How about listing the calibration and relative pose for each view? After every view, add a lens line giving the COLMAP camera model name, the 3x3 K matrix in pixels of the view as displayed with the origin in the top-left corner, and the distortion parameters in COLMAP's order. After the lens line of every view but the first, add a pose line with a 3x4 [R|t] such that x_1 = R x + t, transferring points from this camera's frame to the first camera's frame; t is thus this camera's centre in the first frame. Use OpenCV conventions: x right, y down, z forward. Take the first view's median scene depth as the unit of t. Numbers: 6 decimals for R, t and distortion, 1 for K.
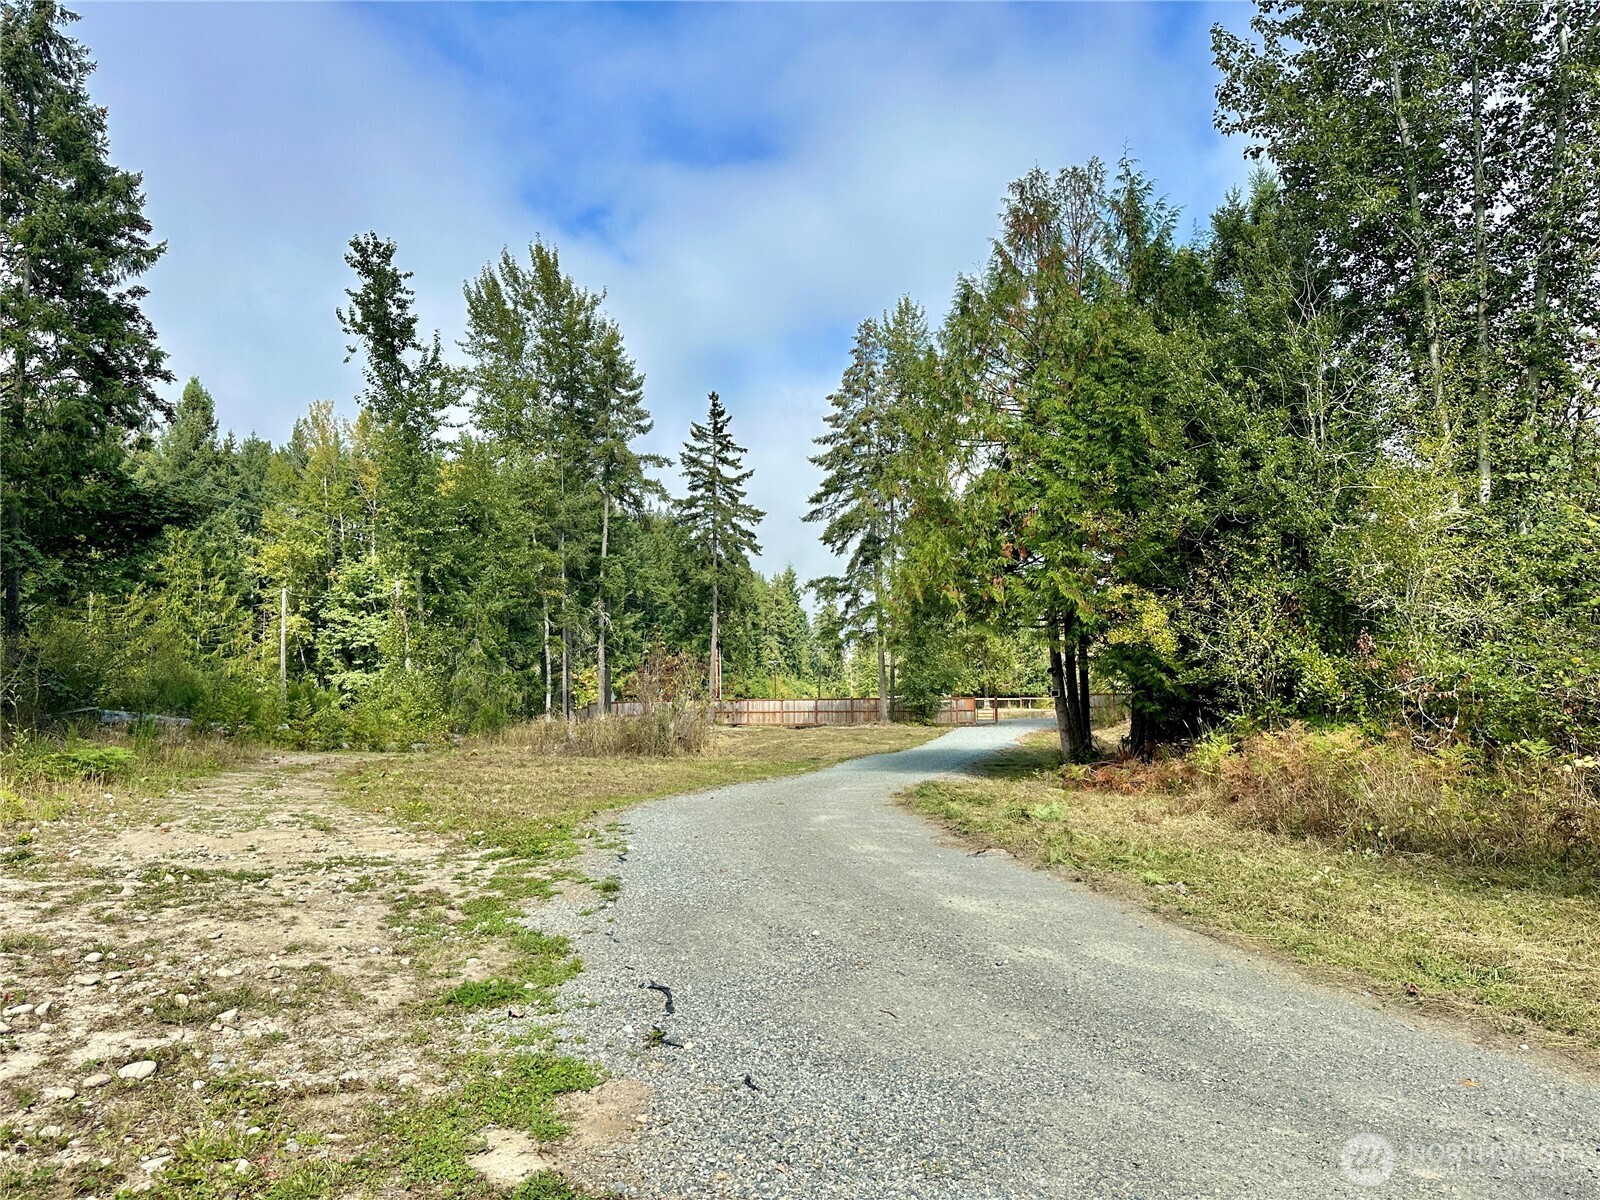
lens RADIAL K [[1121.7, 0, 800.0], [0, 1121.7, 600.0], [0, 0, 1]] dist [0.133440, -0.182967]
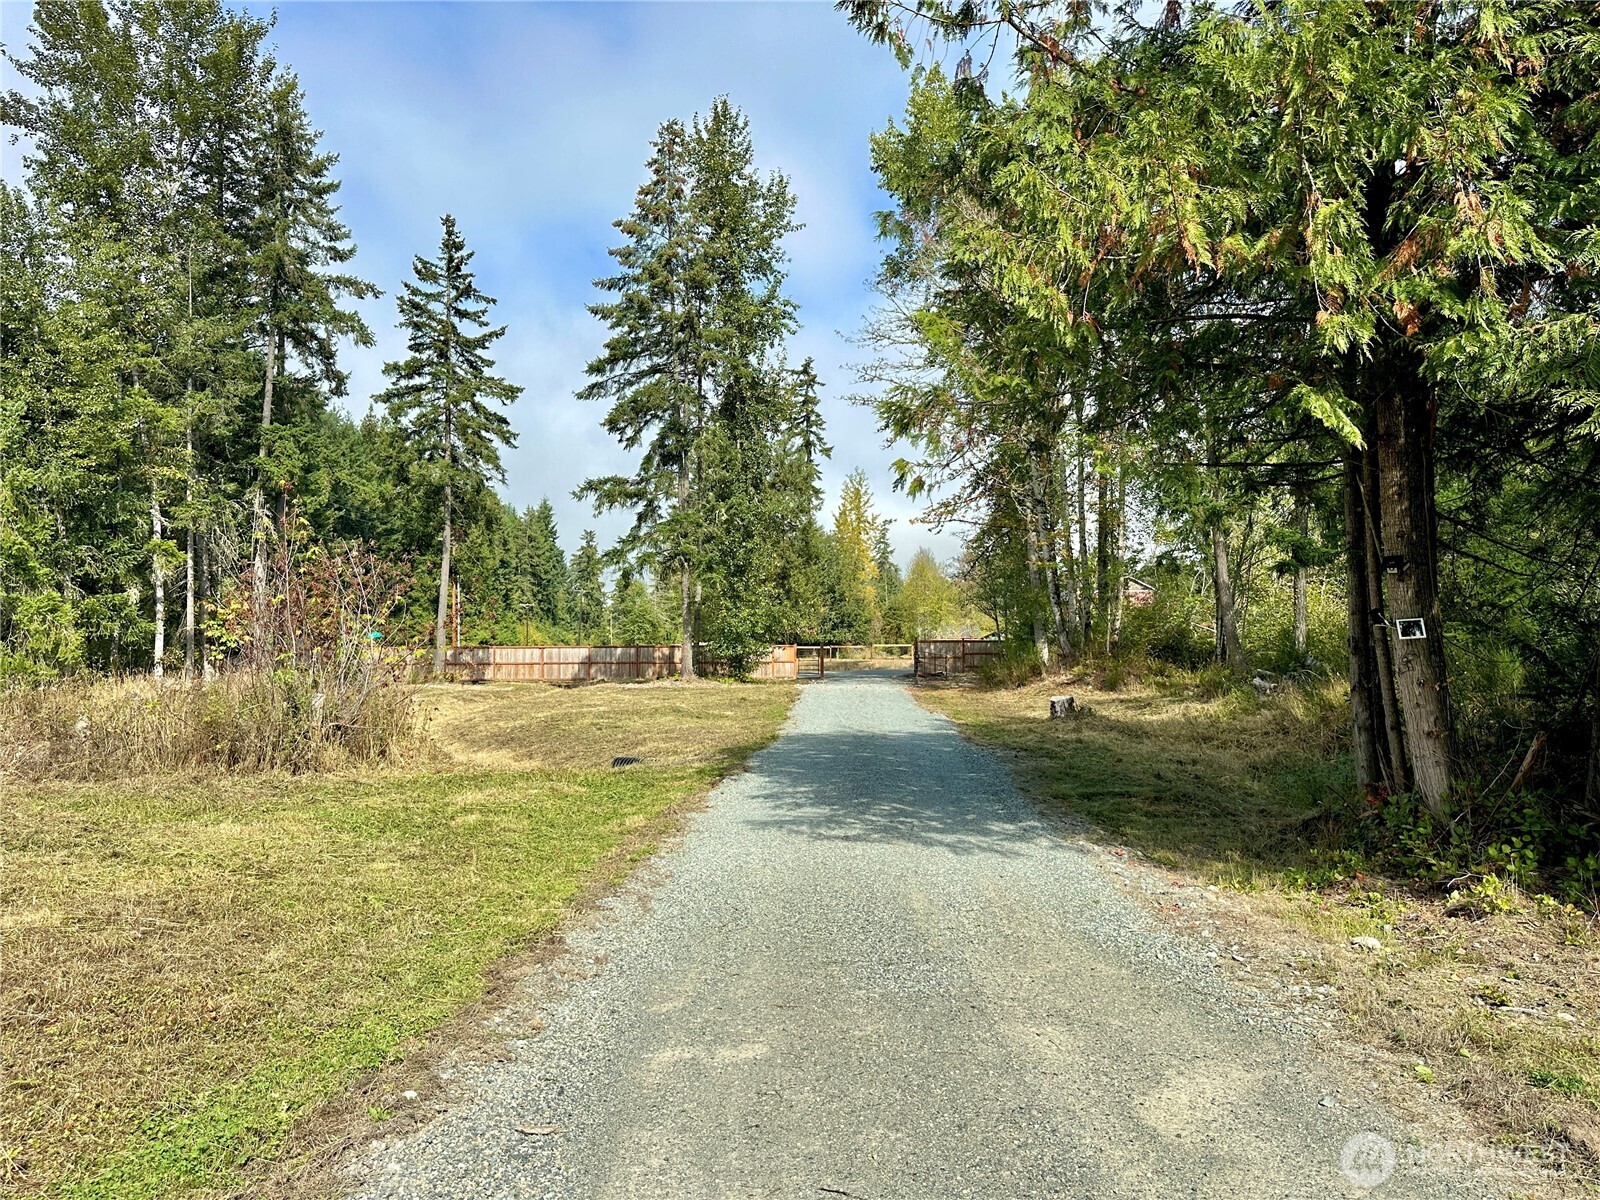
lens RADIAL K [[1121.7, 0, 800.0], [0, 1121.7, 600.0], [0, 0, 1]] dist [0.133440, -0.182967]
pose [[0.976439, 0.015462, 0.215240, -0.012163], [-0.025159, 0.998785, 0.042384, 0.023558], [-0.214323, -0.046801, 0.975641, 0.256419]]
